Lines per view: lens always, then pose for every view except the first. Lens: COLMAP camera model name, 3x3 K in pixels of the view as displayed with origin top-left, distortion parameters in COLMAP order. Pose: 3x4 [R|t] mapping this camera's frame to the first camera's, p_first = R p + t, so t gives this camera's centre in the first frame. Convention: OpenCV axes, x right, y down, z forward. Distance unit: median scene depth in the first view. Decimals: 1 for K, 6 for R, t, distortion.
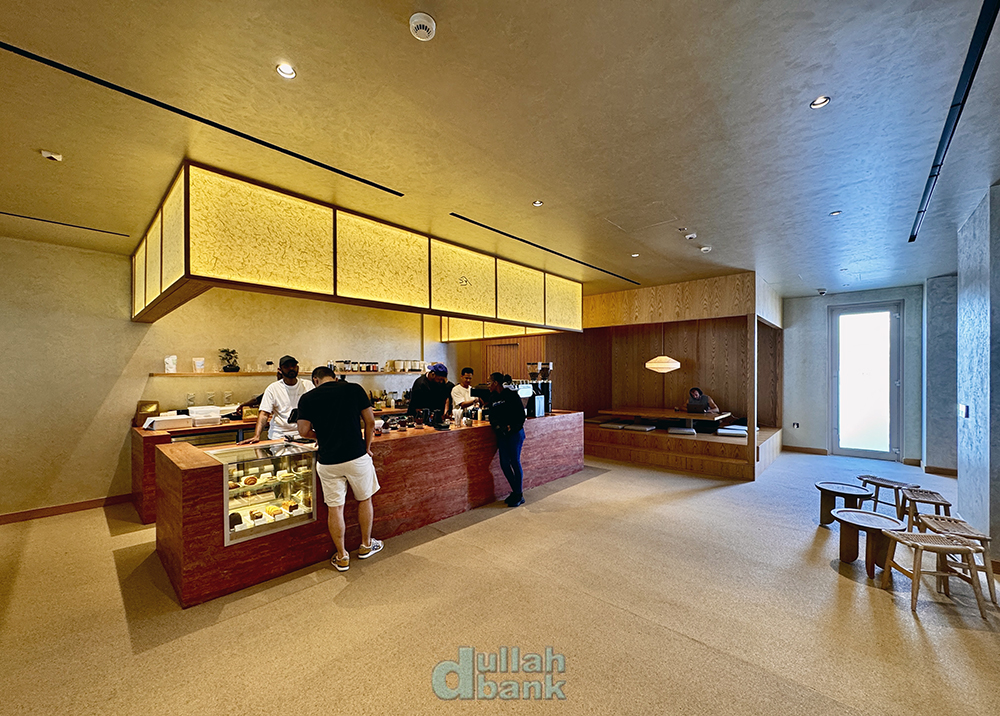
lens RADIAL K [[399.2, 0, 499.9], [0, 399.2, 374.5], [0, 0, 1]] dist [-0.004216, 0.000713]
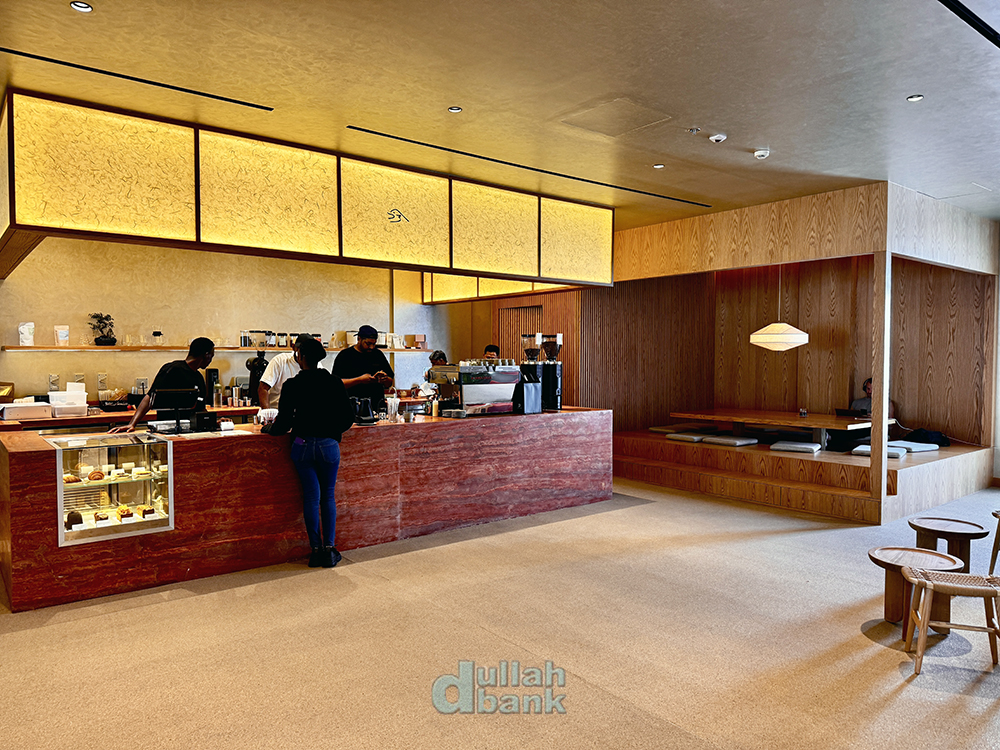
lens RADIAL K [[704.9, 0, 501.3], [0, 704.9, 381.1], [0, 0, 1]] dist [0.061132, -0.067748]
pose [[0.988321, 0.009369, -0.152098, 0.266772], [-0.005014, 0.999567, 0.028989, 0.019357], [0.152303, -0.027888, 0.987940, -0.197305]]
